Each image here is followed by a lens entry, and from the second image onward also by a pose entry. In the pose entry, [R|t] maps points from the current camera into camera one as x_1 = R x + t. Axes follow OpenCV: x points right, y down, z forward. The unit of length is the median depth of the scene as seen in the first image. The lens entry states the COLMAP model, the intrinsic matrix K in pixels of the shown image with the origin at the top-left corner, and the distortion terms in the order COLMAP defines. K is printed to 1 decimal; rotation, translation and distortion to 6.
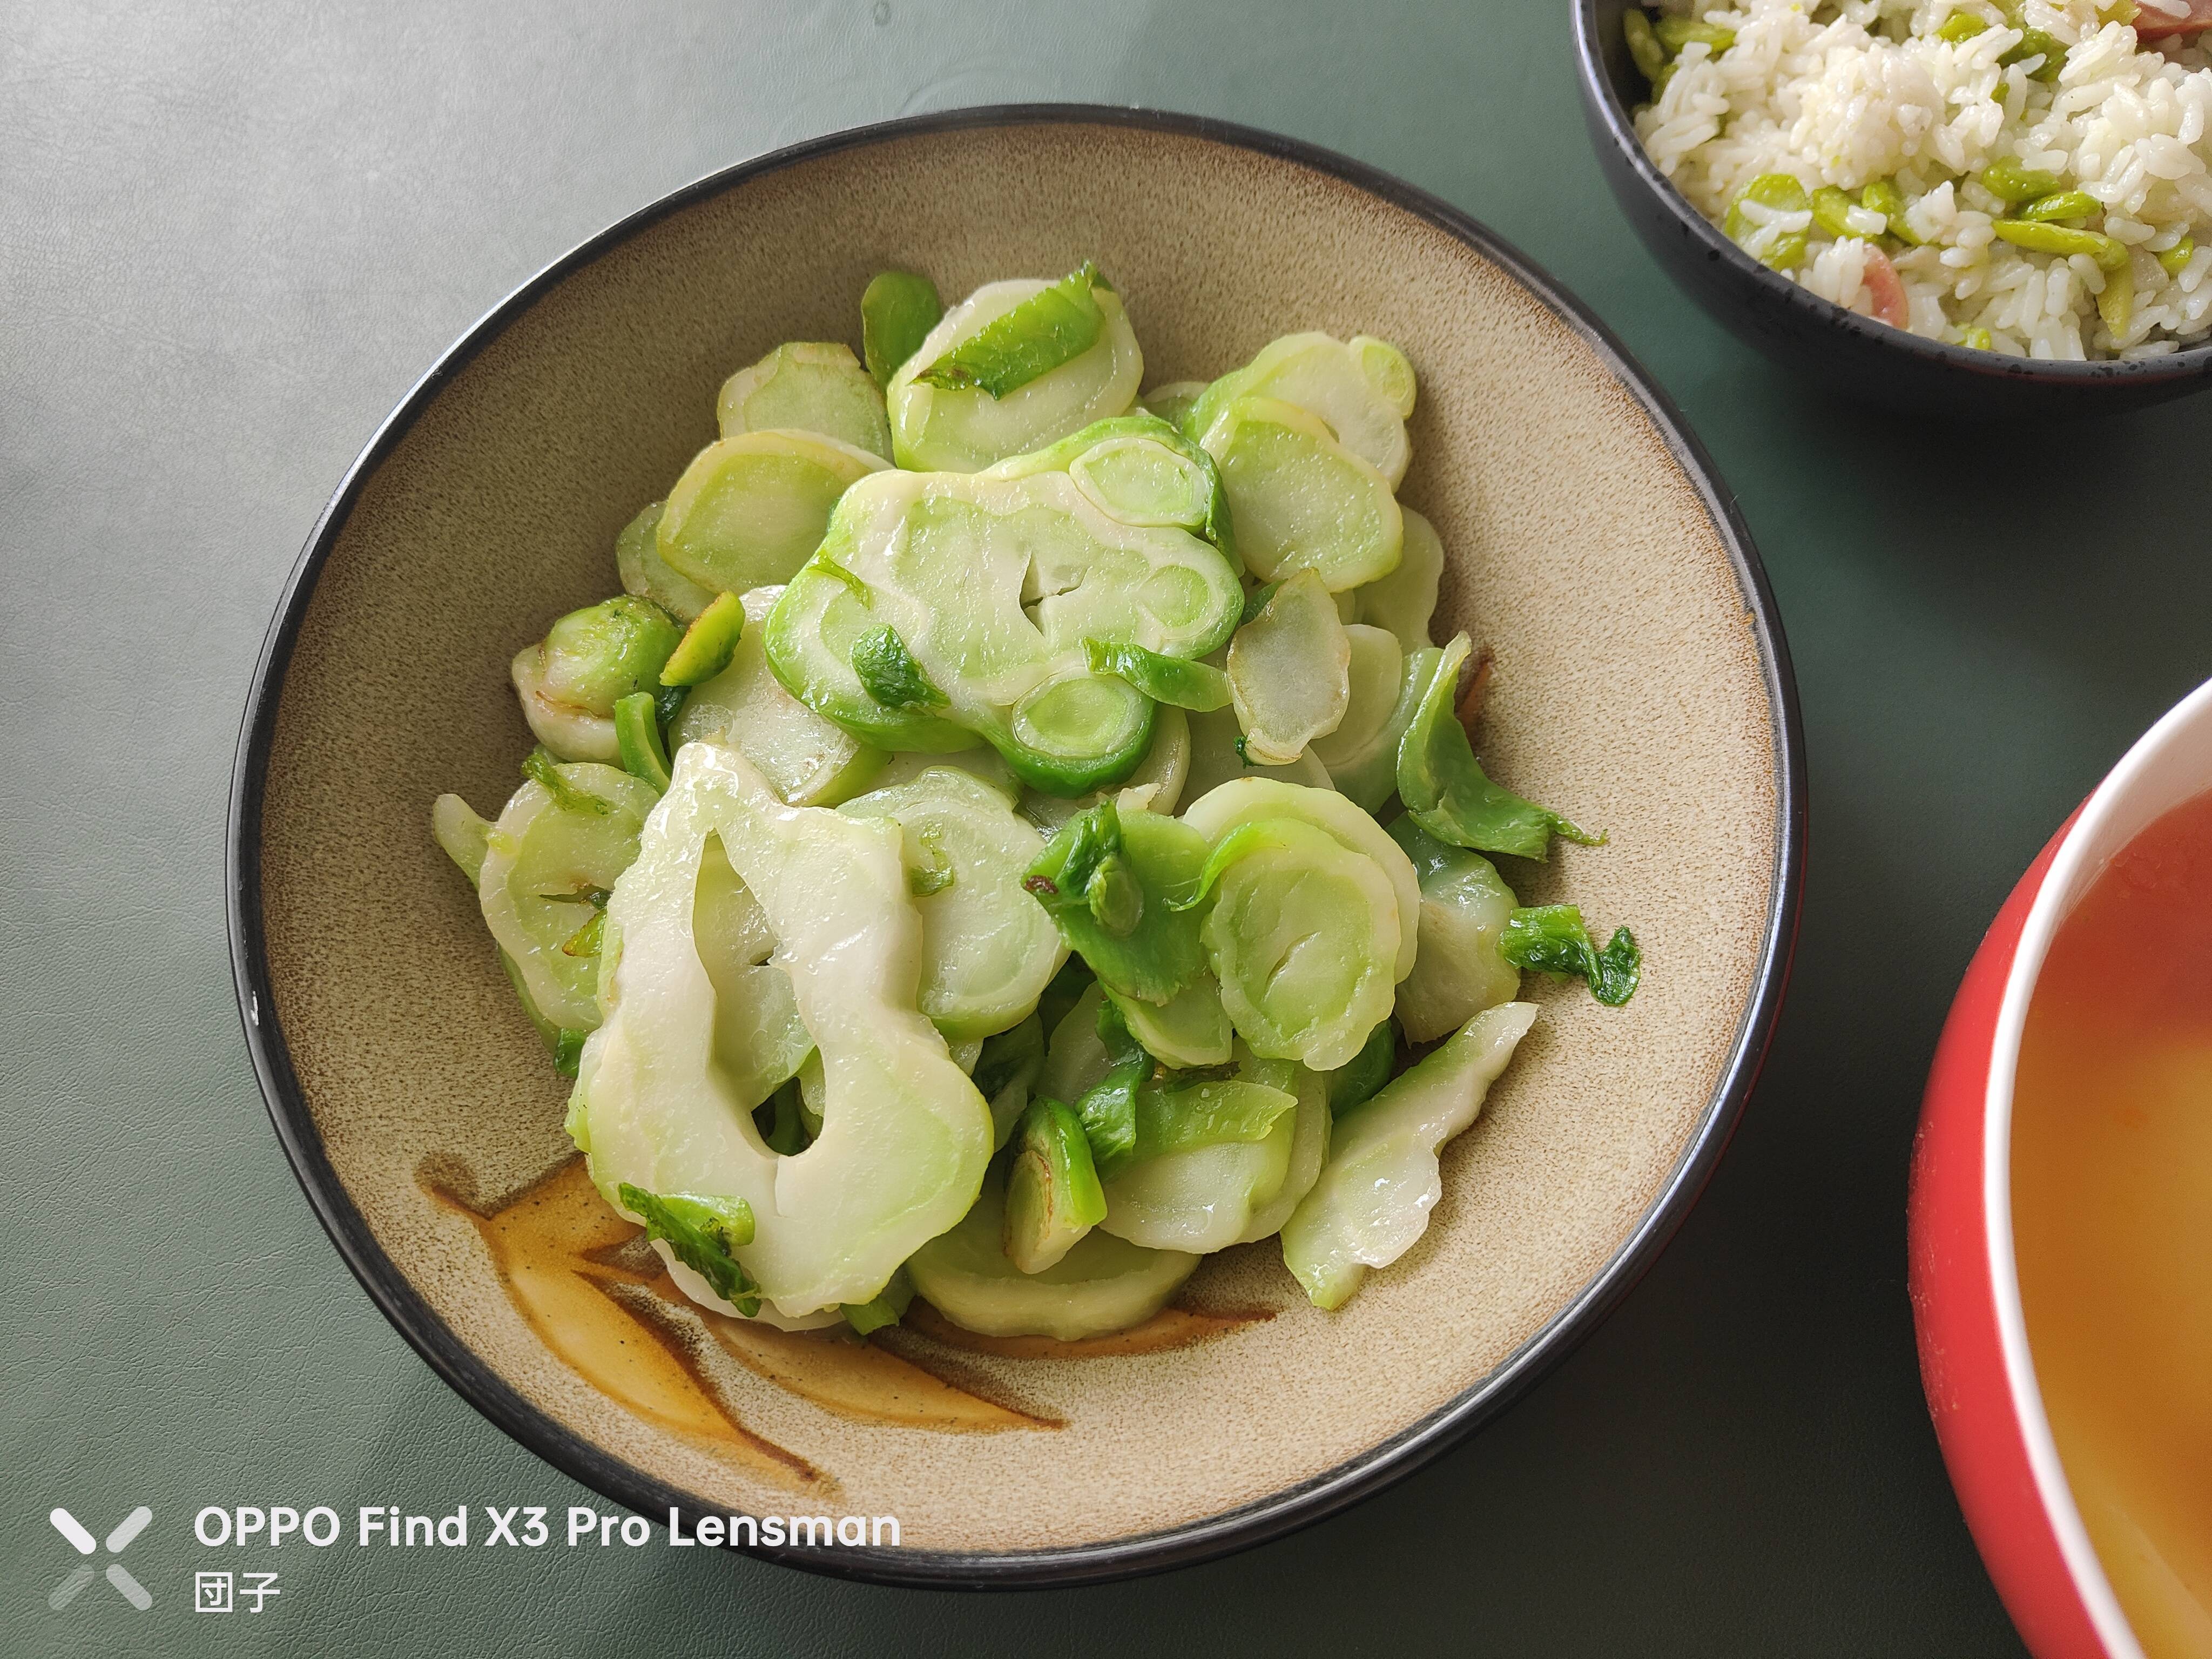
lens RADIAL K [[1707.5, 0, 1061.9], [0, 1707.5, 780.8], [0, 0, 1]] dist [0.046001, -0.078087]
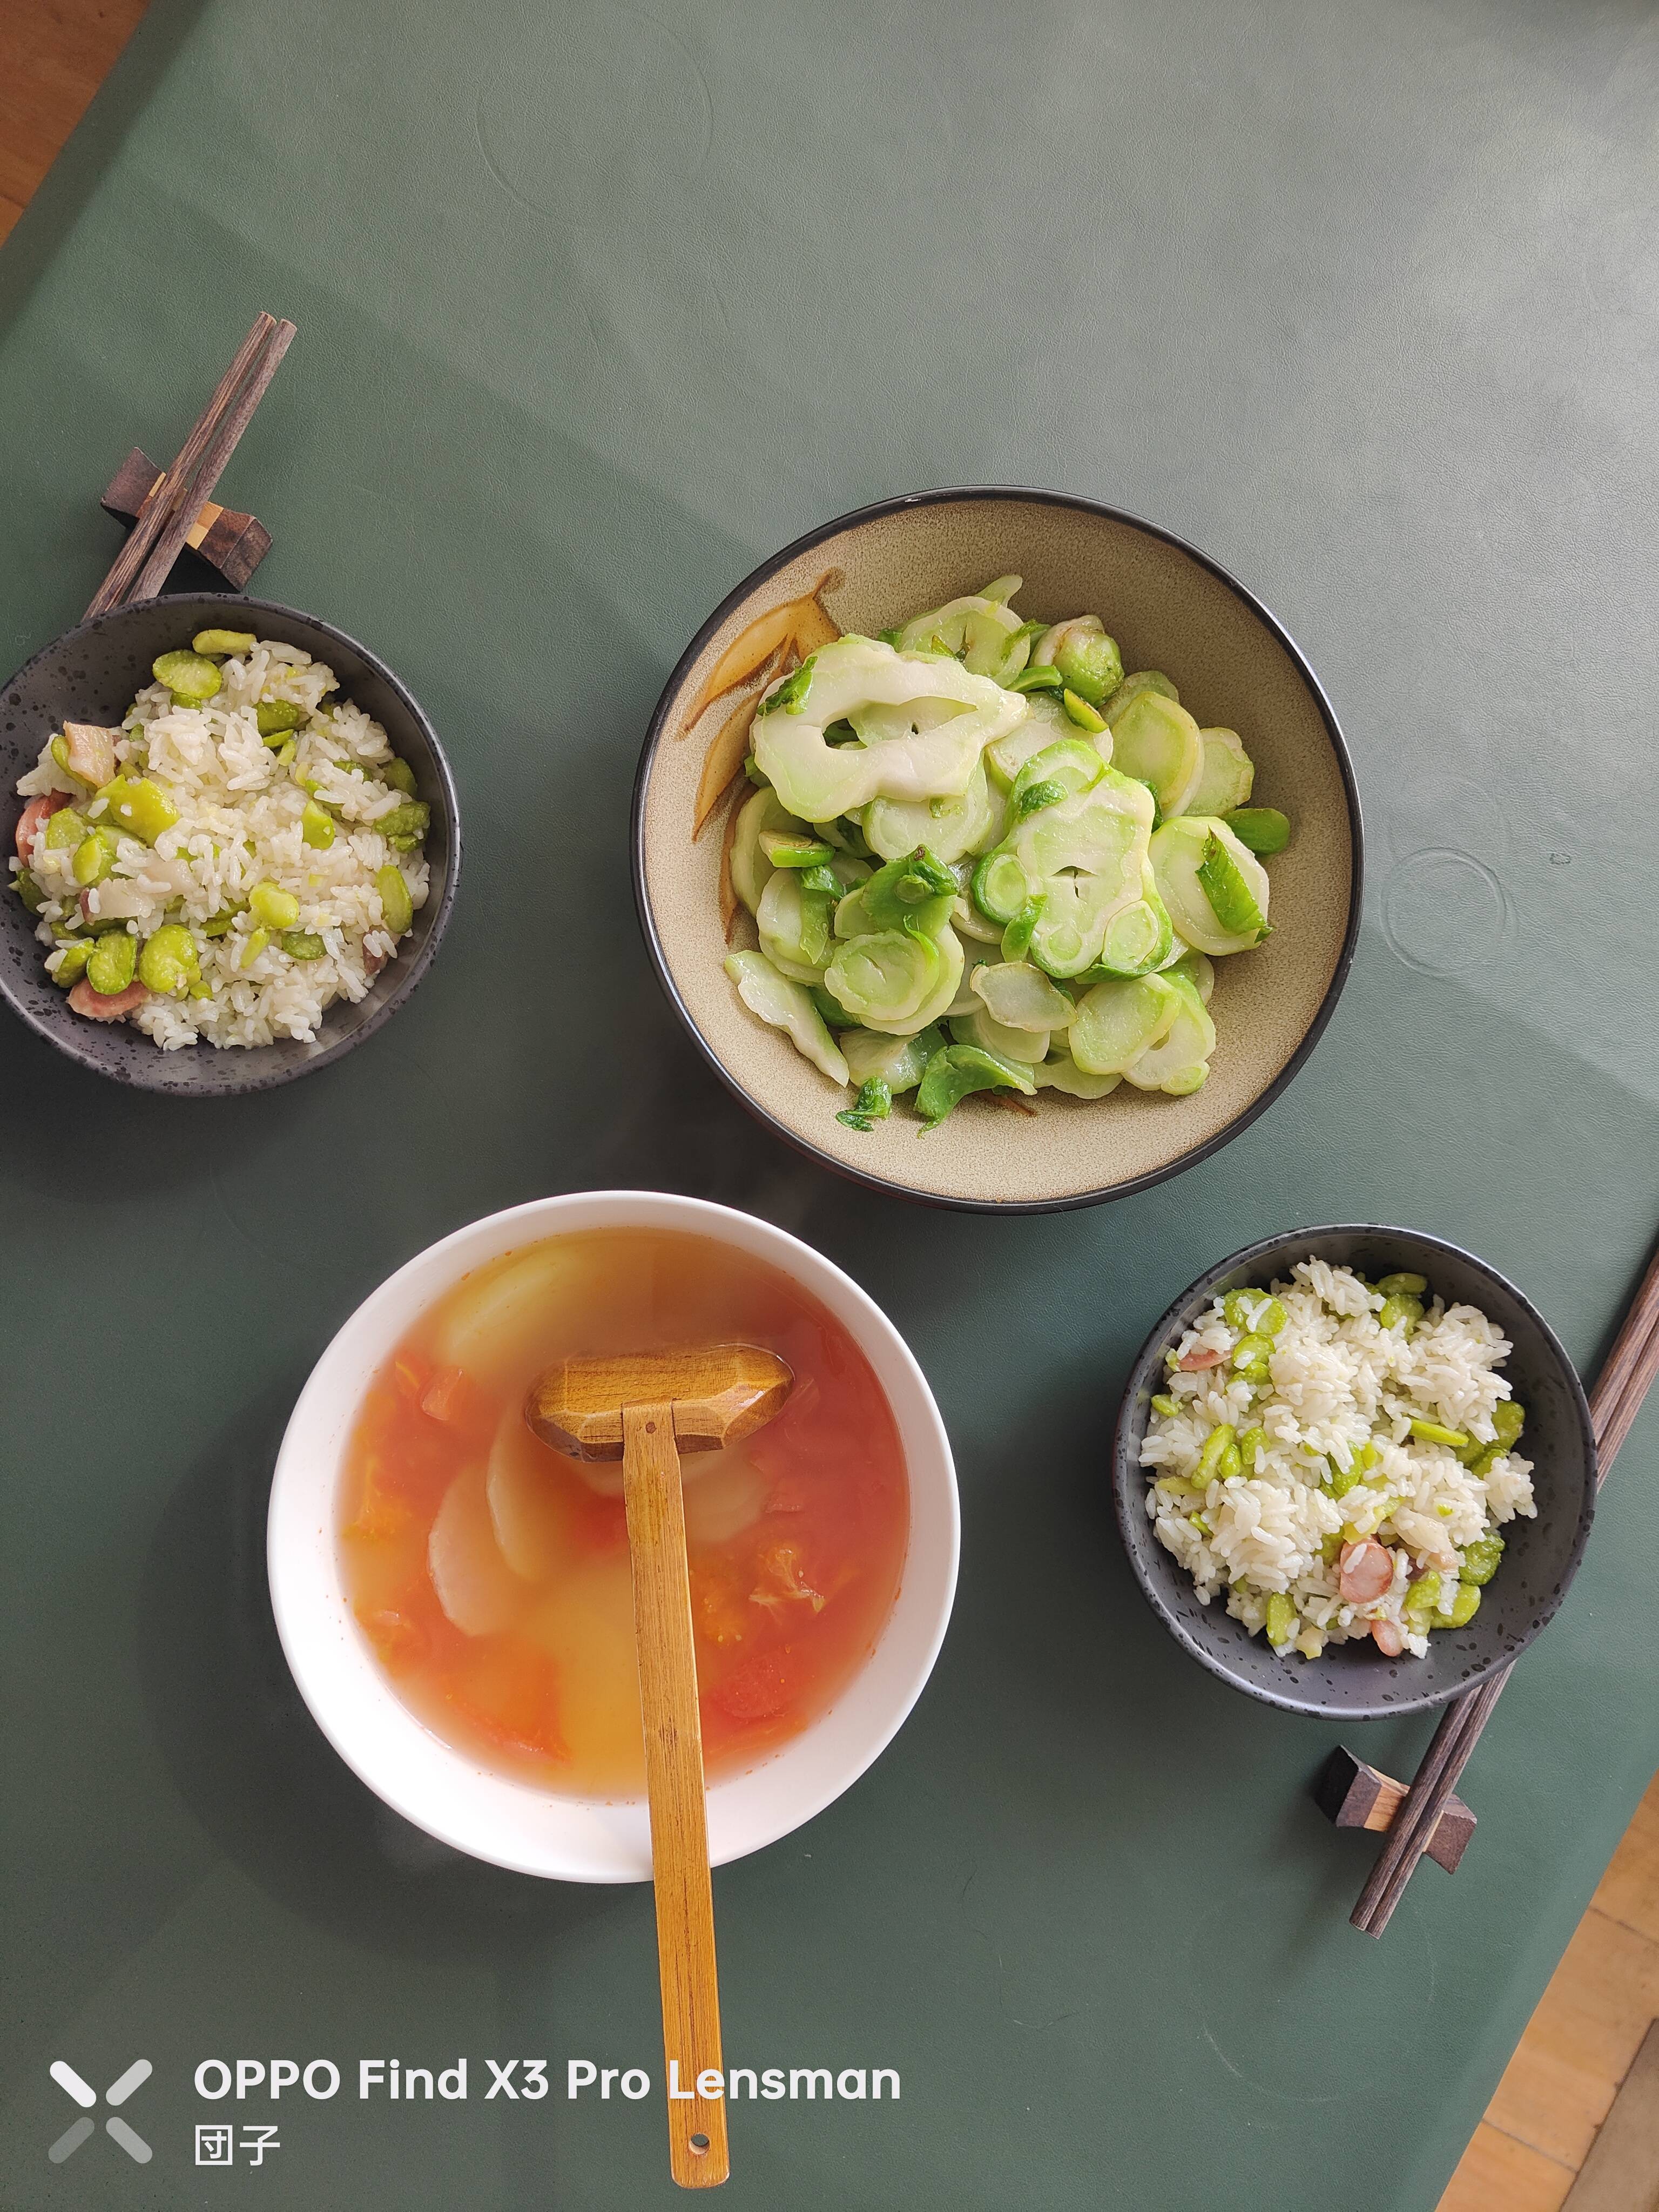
lens RADIAL K [[1775.8, 0, 825.5], [0, 1775.8, 1052.5], [0, 0, 1]] dist [-0.004195, -0.003928]
pose [[-0.137824, 0.990305, -0.017352, 0.279348], [-0.929460, -0.123263, 0.347721, -0.611935], [0.342210, 0.064052, 0.937438, -1.083156]]
